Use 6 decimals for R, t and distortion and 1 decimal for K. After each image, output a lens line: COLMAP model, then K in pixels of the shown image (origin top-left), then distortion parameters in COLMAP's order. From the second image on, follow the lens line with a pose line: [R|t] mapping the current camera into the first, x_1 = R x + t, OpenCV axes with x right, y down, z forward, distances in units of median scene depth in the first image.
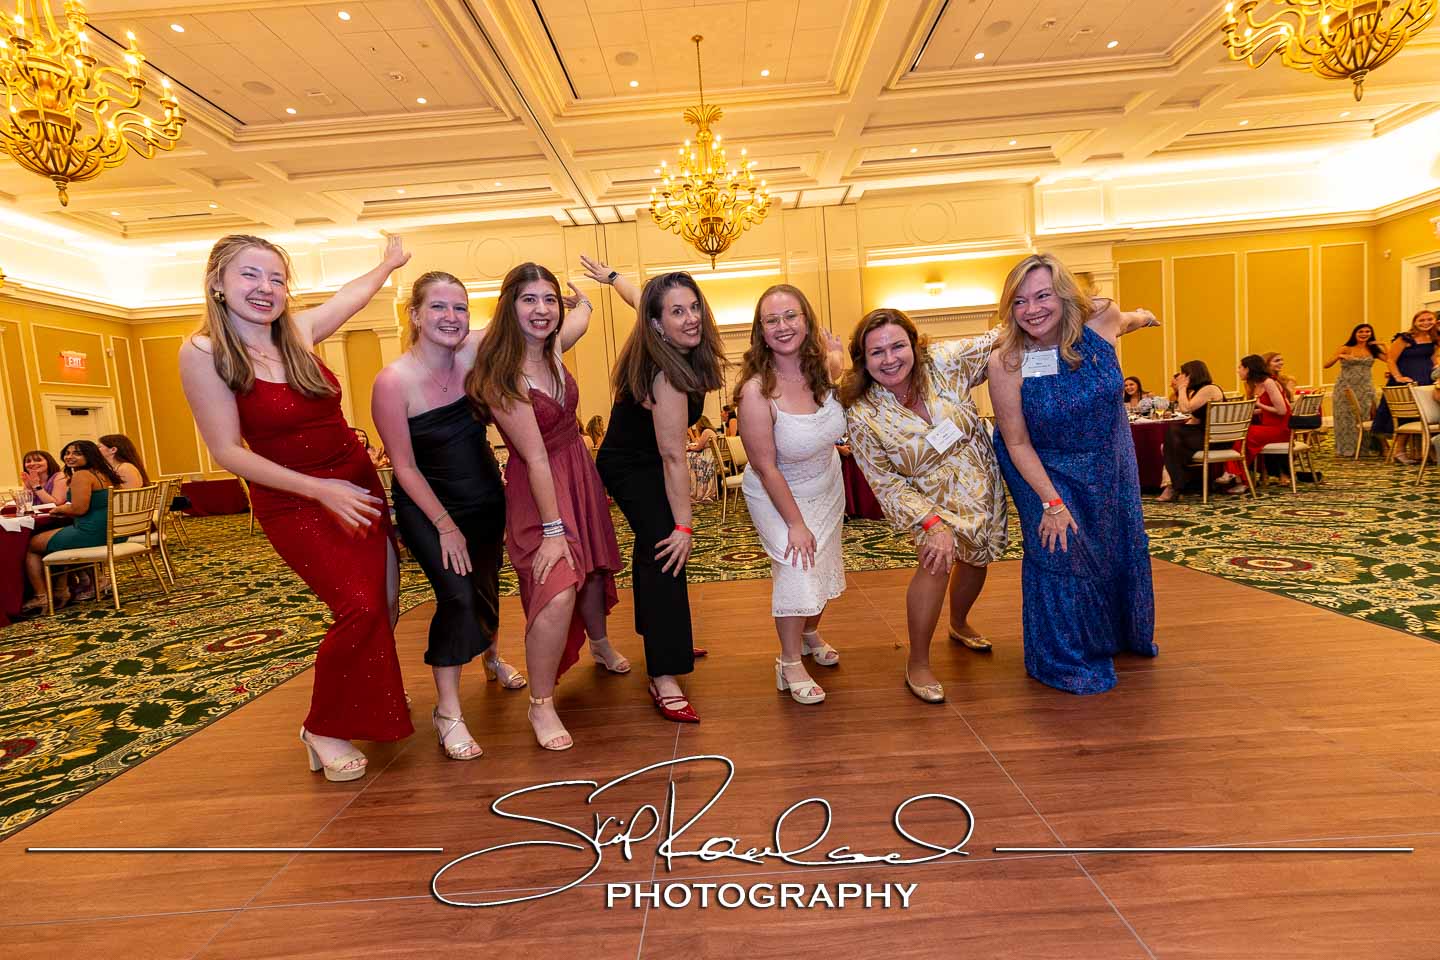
lens RADIAL K [[644.6, 0, 724.6], [0, 644.6, 473.7], [0, 0, 1]] dist [0.006418, 0.001368]
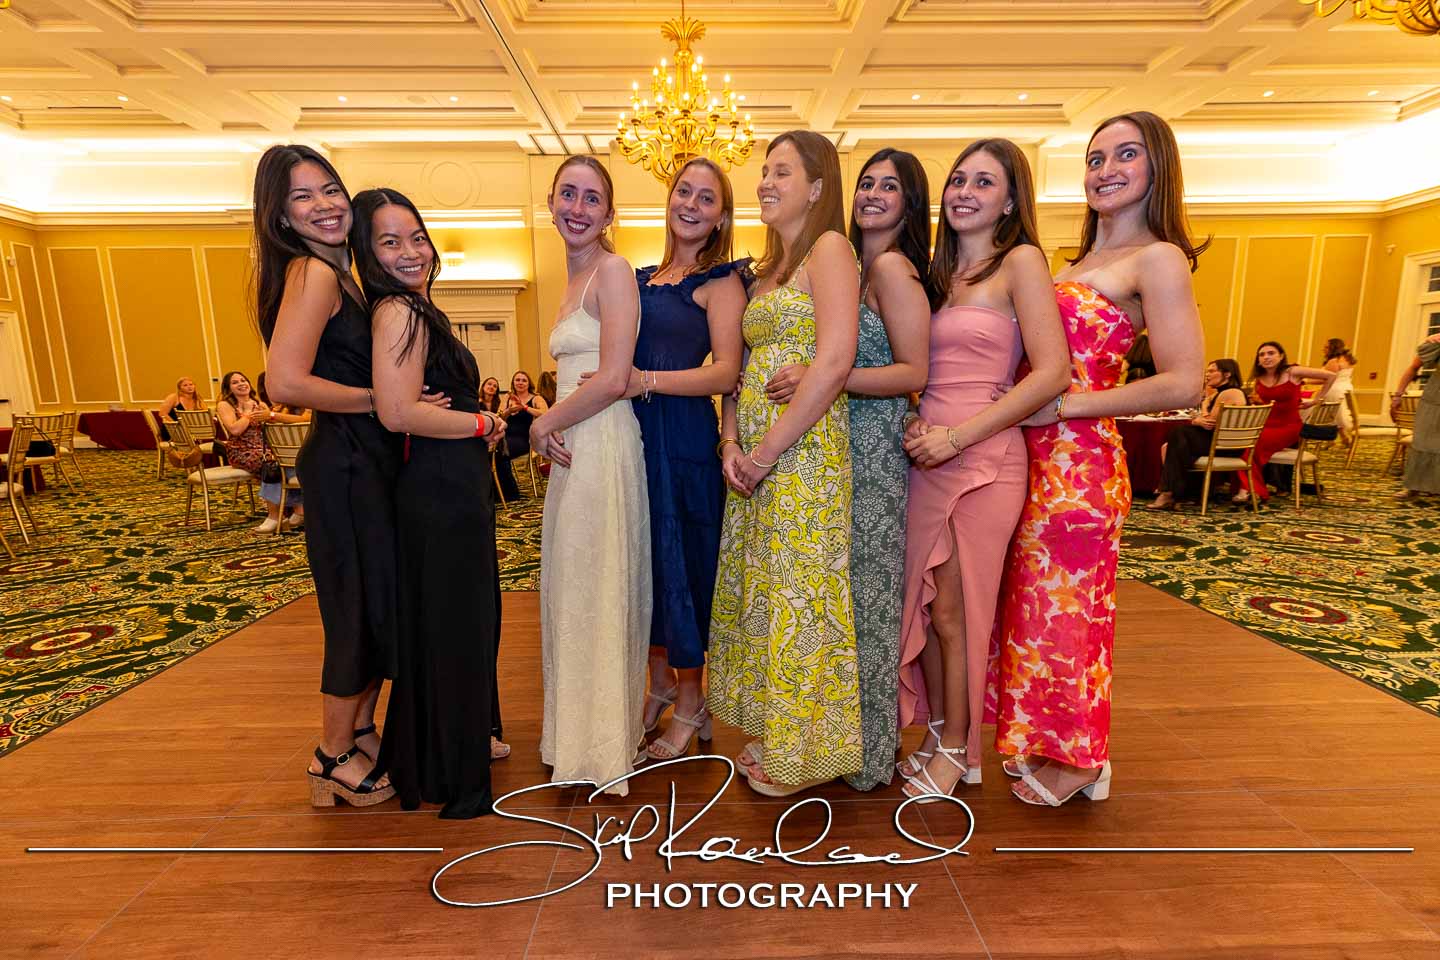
lens RADIAL K [[644.6, 0, 719.6], [0, 644.6, 476.6], [0, 0, 1]] dist [0.006418, 0.001368]
pose [[0.997649, 0.056788, 0.038357, 0.015519], [-0.059530, 0.995434, 0.074616, -0.024795], [-0.033945, -0.076724, 0.996474, 0.081023]]
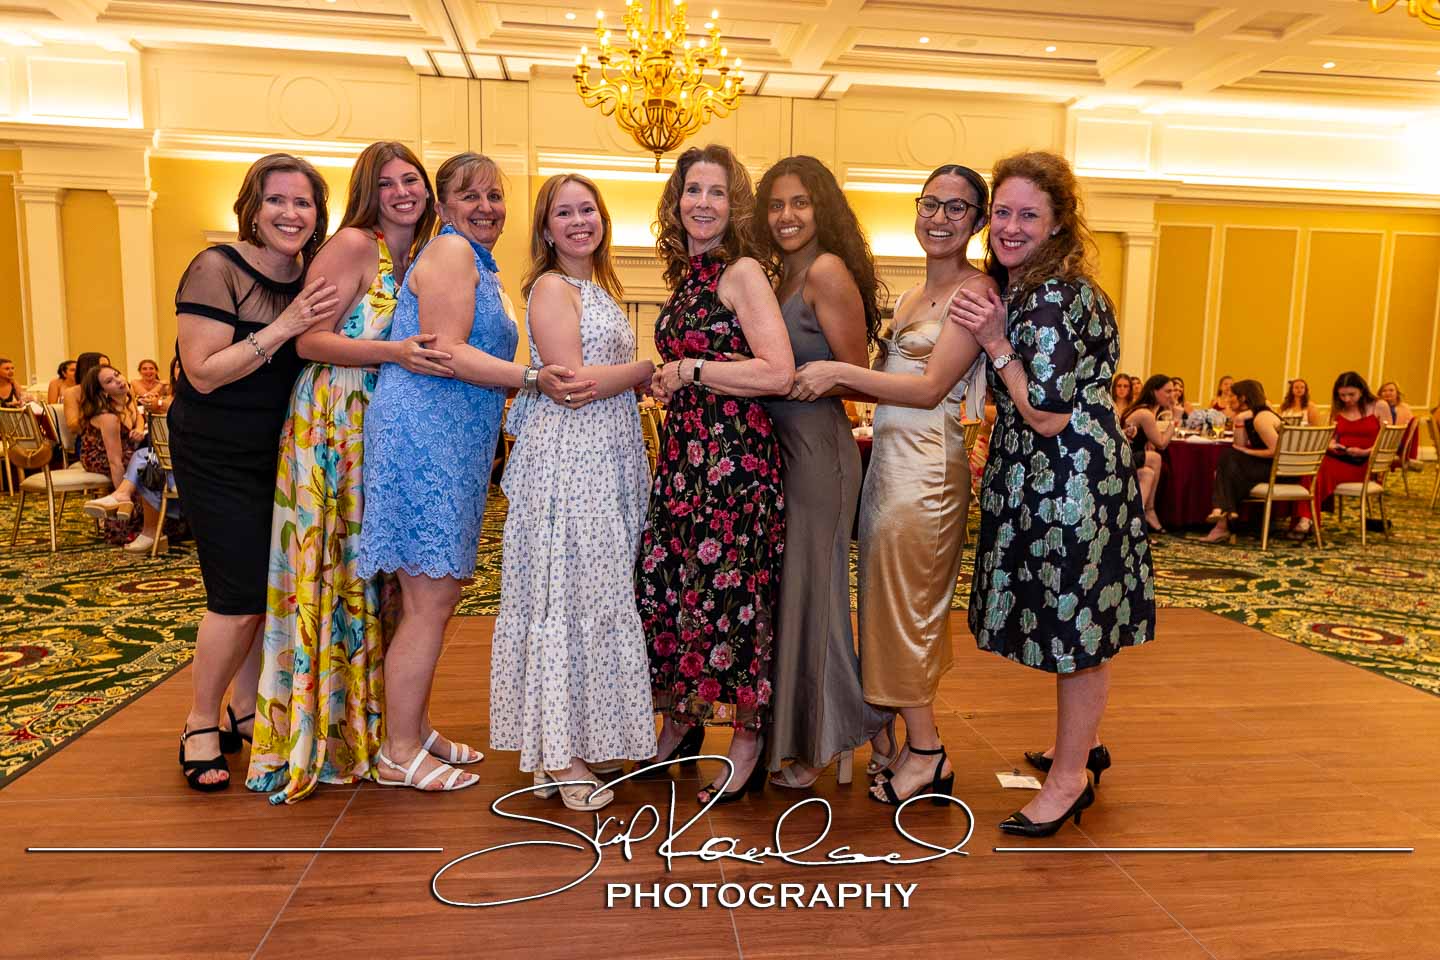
lens RADIAL K [[904.2, 0, 715.0], [0, 904.2, 478.3], [0, 0, 1]] dist [0.017433, -0.004448]
pose [[0.987384, 0.080651, 0.136267, -0.062812], [-0.084375, 0.996196, 0.021772, -0.006763], [-0.133993, -0.032995, 0.990433, -0.015389]]
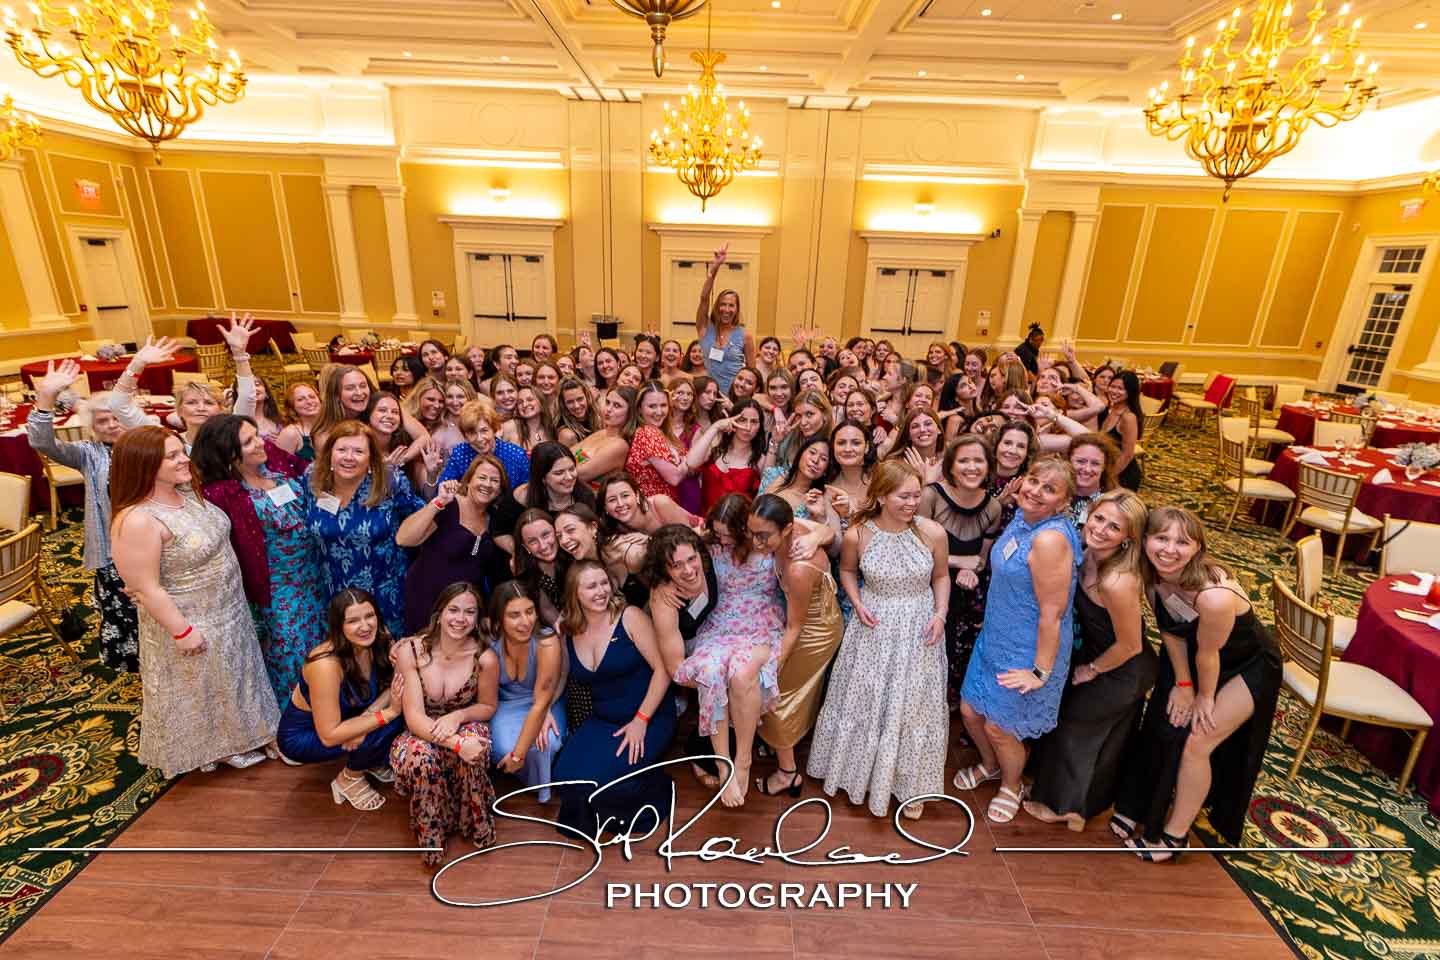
lens RADIAL K [[644.6, 0, 718.4], [0, 644.6, 473.9], [0, 0, 1]] dist [0.006418, 0.001368]
pose [[0.993545, 0.109821, 0.028432, 0.026323], [-0.113437, 0.963962, 0.240643, -0.153496], [-0.000980, -0.242315, 0.970197, -0.177928]]
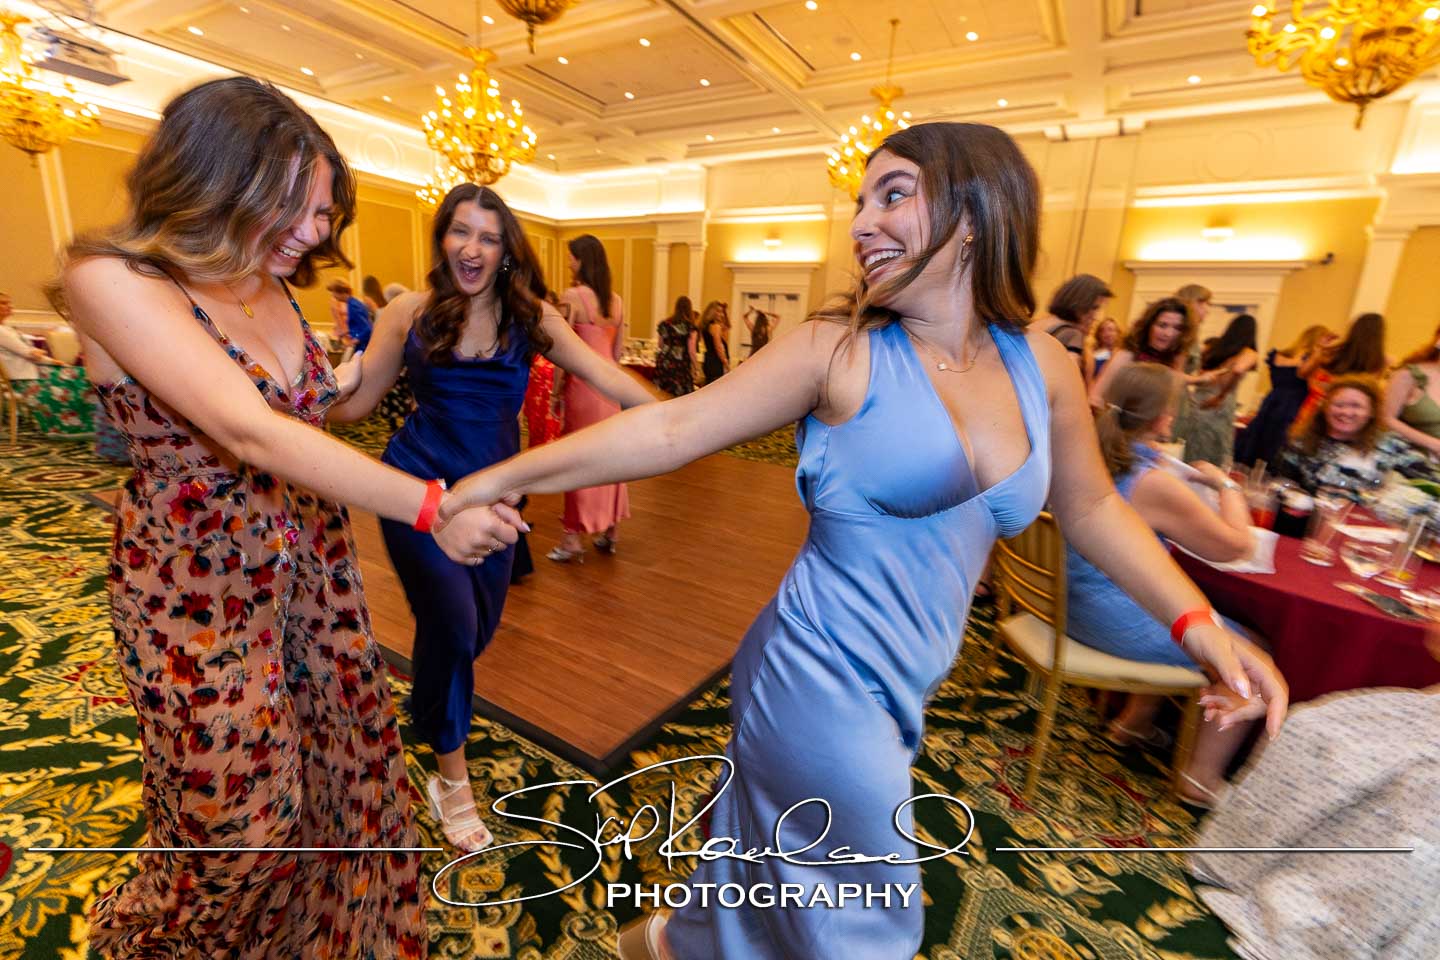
lens RADIAL K [[644.6, 0, 718.8], [0, 644.6, 481.1], [0, 0, 1]] dist [0.006418, 0.001368]
pose [[0.841484, 0.244463, -0.481812, 0.441930], [-0.161578, 0.964832, 0.207344, -0.061385], [0.515555, -0.096626, 0.851391, -0.231388]]
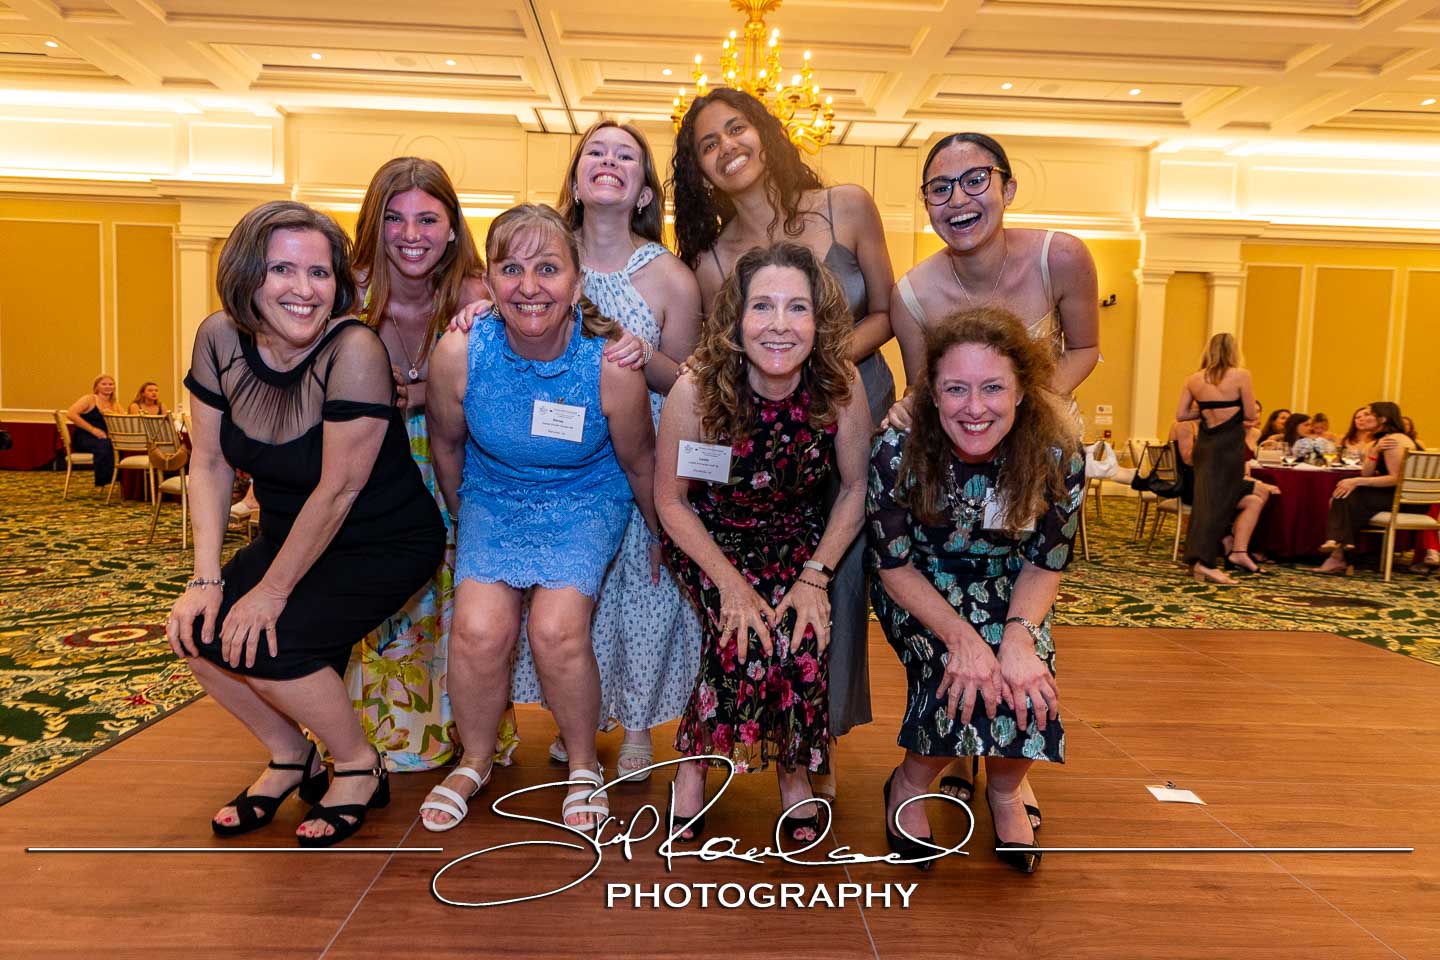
lens RADIAL K [[855.3, 0, 708.4], [0, 855.3, 482.7], [0, 0, 1]] dist [0.014206, -0.005233]
pose [[0.993885, 0.102657, 0.040662, -0.070179], [-0.102188, 0.994674, -0.013455, 0.017627], [-0.041827, 0.009217, 0.999082, 0.016786]]
